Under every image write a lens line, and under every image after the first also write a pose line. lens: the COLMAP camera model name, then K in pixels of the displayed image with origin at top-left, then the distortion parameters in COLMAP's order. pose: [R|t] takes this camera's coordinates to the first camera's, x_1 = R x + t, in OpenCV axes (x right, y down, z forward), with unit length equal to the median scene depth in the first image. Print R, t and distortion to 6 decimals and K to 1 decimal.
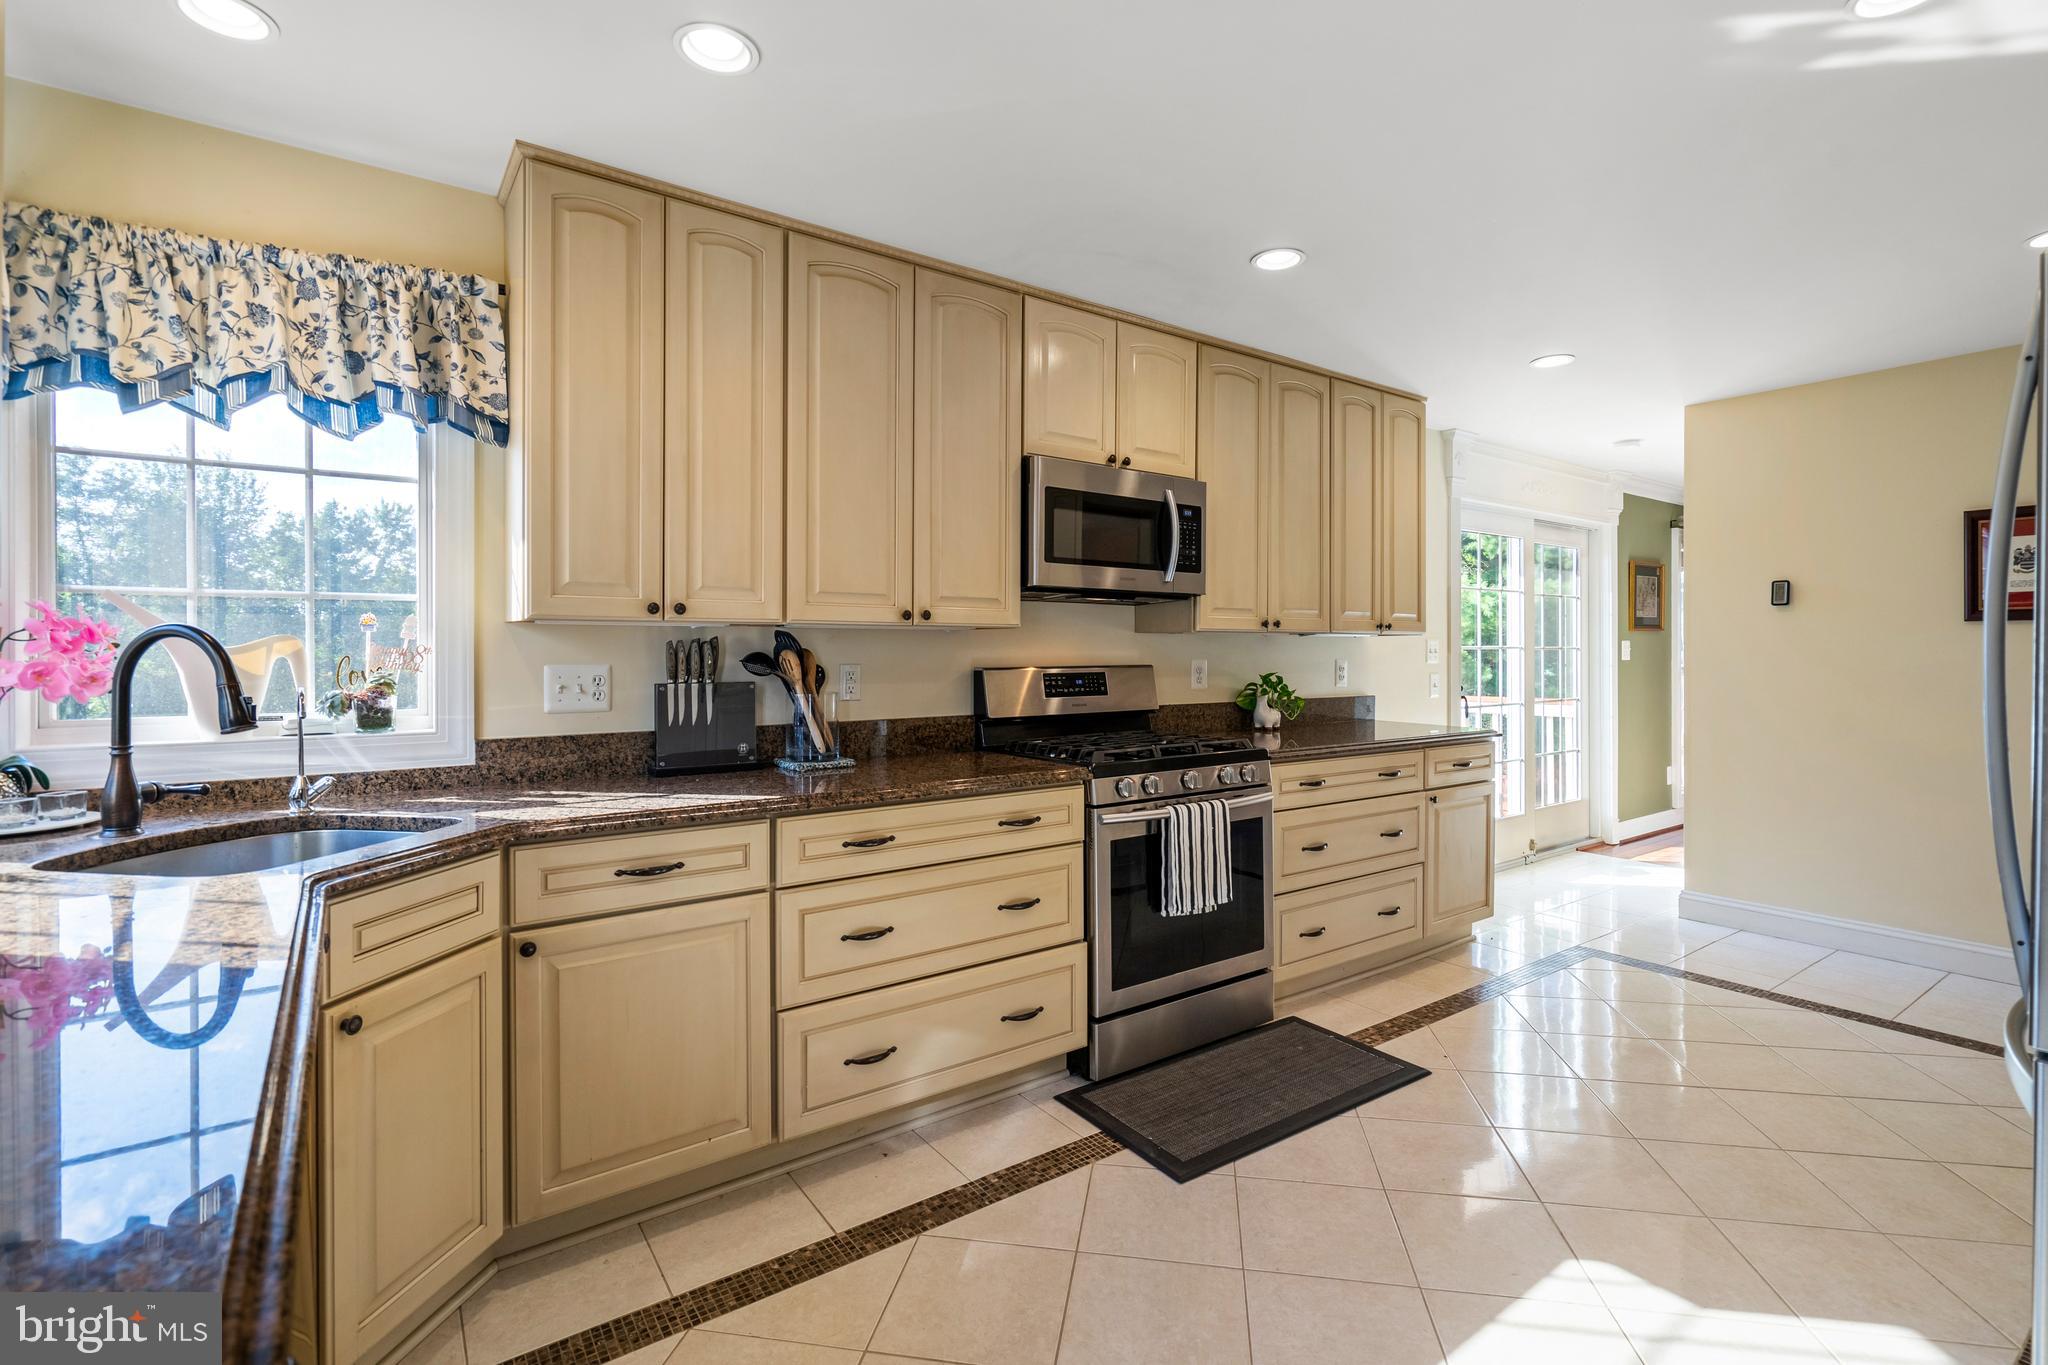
lens RADIAL K [[941.7, 0, 1022.8], [0, 941.7, 659.1], [0, 0, 1]] dist [0.001046, 0.000284]
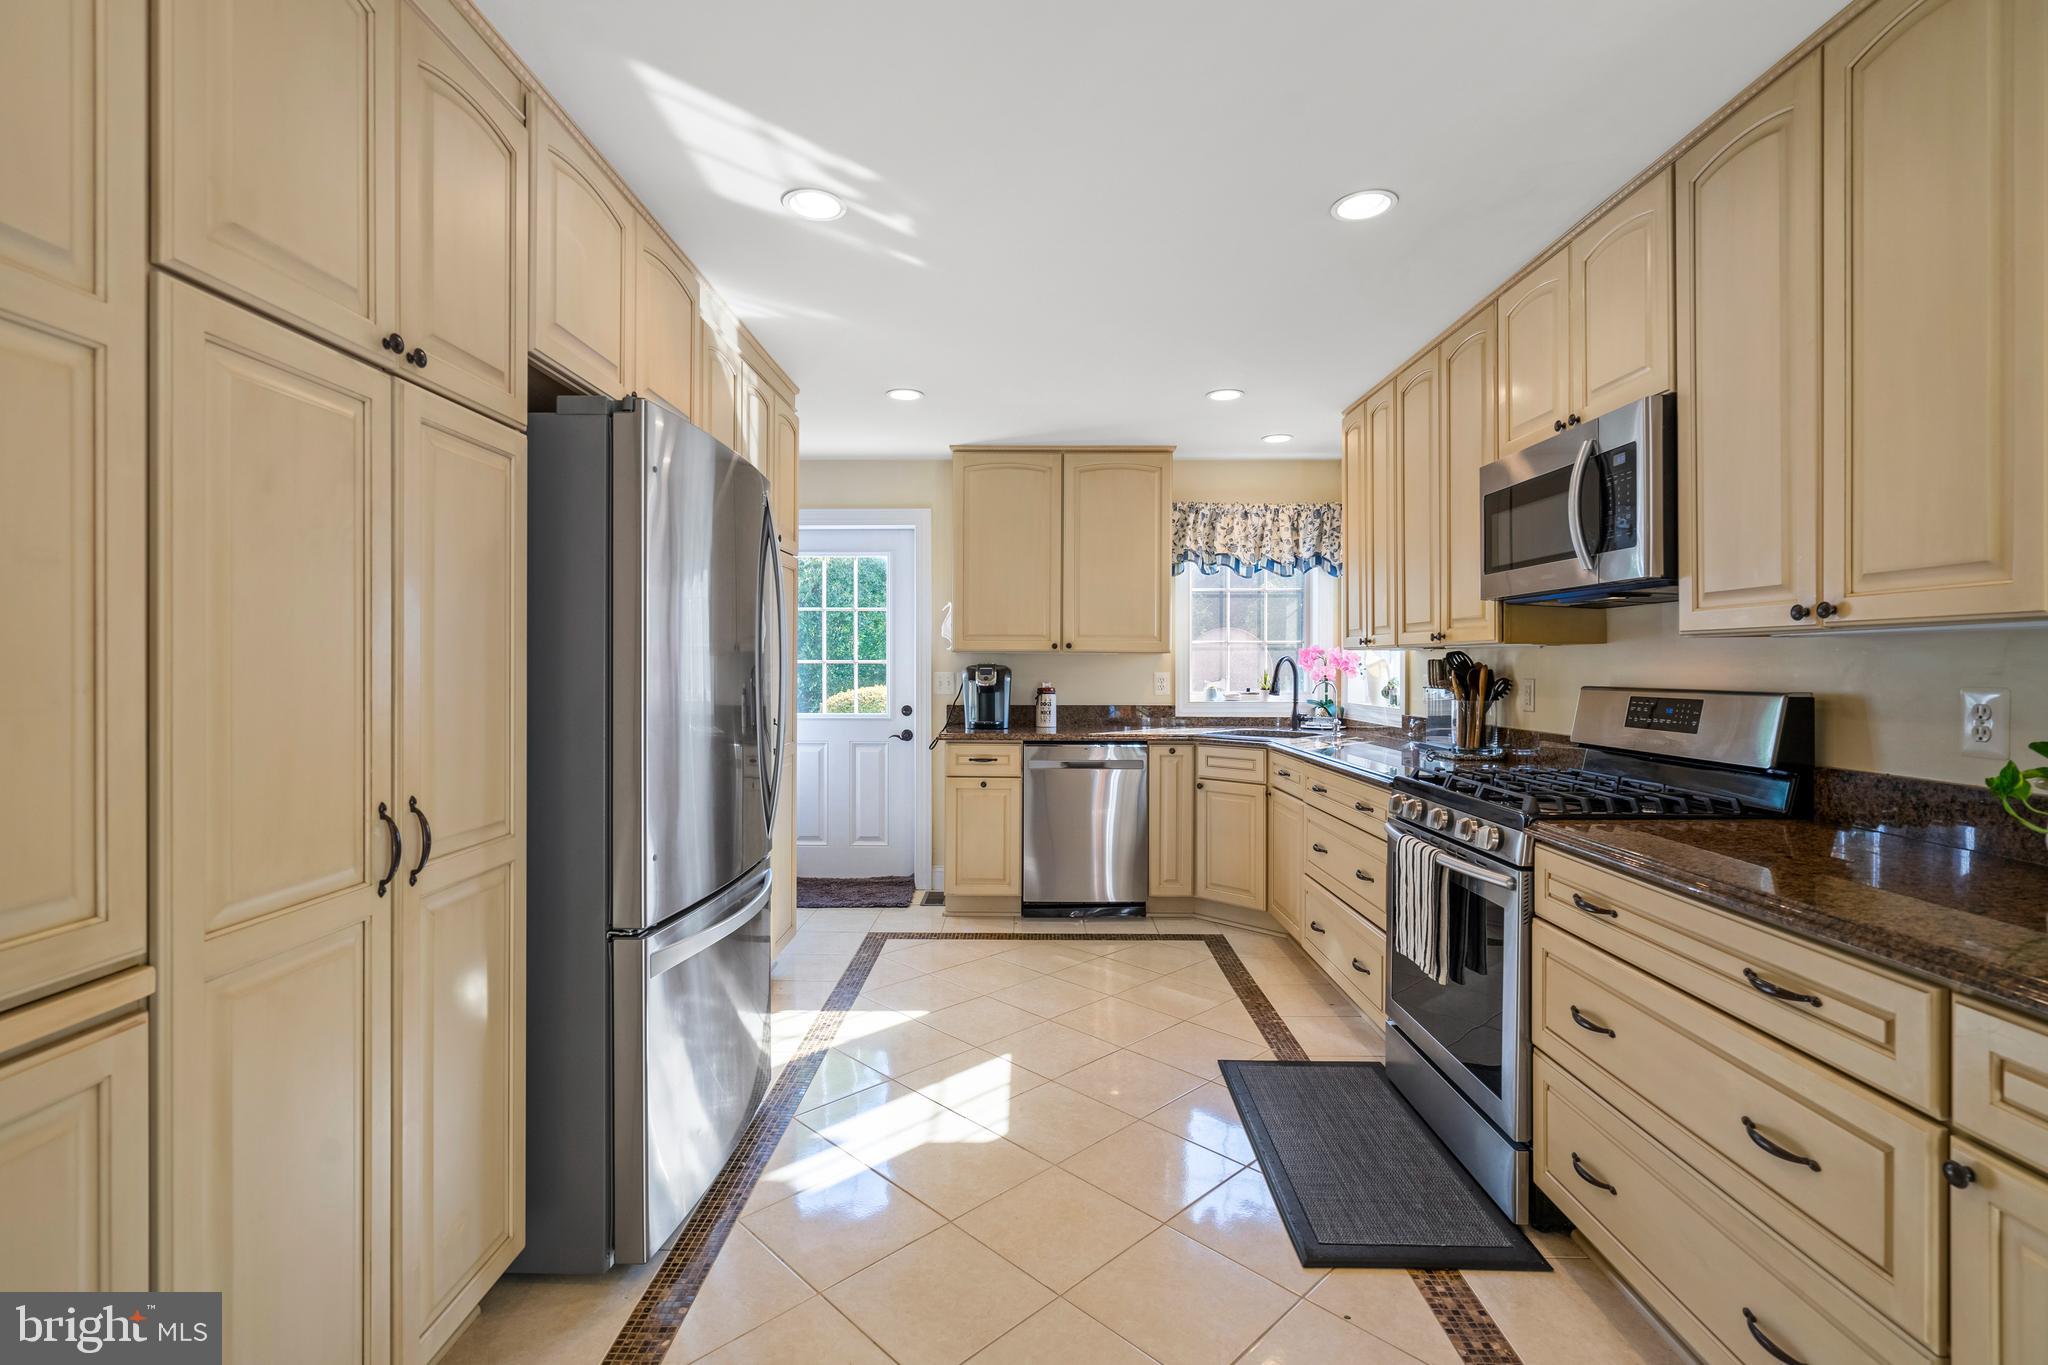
lens RADIAL K [[941.7, 0, 1022.8], [0, 941.7, 659.1], [0, 0, 1]] dist [0.001046, 0.000284]
pose [[-0.592150, -0.002542, -0.805824, 1.375836], [-0.005024, 0.999987, 0.000537, -0.019587], [0.805812, 0.004366, -0.592155, 1.516173]]
